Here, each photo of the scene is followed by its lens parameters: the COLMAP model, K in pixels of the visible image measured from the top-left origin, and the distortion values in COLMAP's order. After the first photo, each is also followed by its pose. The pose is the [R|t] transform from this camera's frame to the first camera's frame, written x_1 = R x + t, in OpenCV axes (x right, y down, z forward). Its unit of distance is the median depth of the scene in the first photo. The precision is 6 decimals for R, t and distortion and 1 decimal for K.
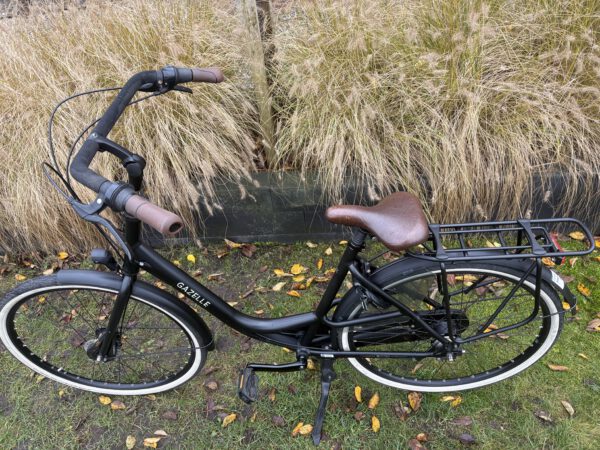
lens RADIAL K [[456.6, 0, 300.8], [0, 456.6, 230.6], [0, 0, 1]] dist [0.049567, -0.046535]
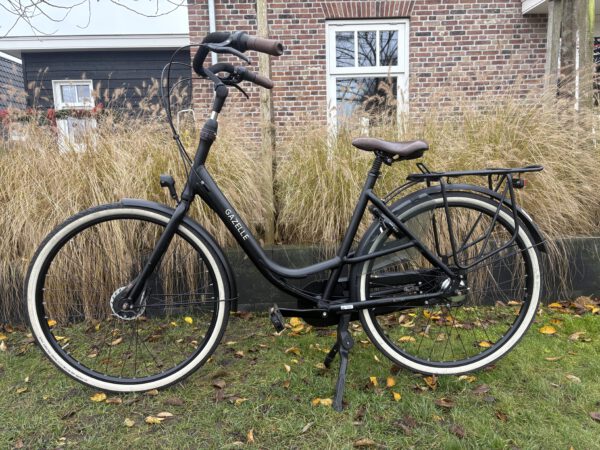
lens RADIAL K [[456.6, 0, 297.5], [0, 456.6, 221.9], [0, 0, 1]] dist [0.049567, -0.046535]
pose [[0.992948, 0.061280, 0.101488, -0.160222], [0.007861, 0.820132, -0.572120, 0.643109], [-0.118293, 0.568883, 0.813867, 0.023224]]
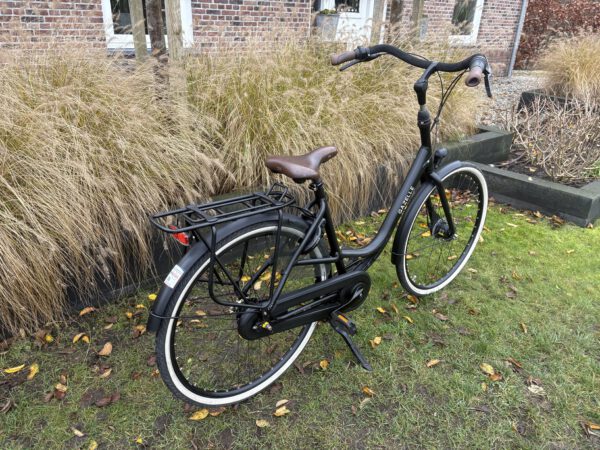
lens RADIAL K [[456.6, 0, 297.6], [0, 456.6, 225.6], [0, 0, 1]] dist [0.049567, -0.046535]
pose [[0.727385, -0.169867, 0.664873, -0.870506], [0.370403, 0.912804, -0.172018, 0.271129], [-0.577679, 0.371394, 0.726879, 0.113541]]
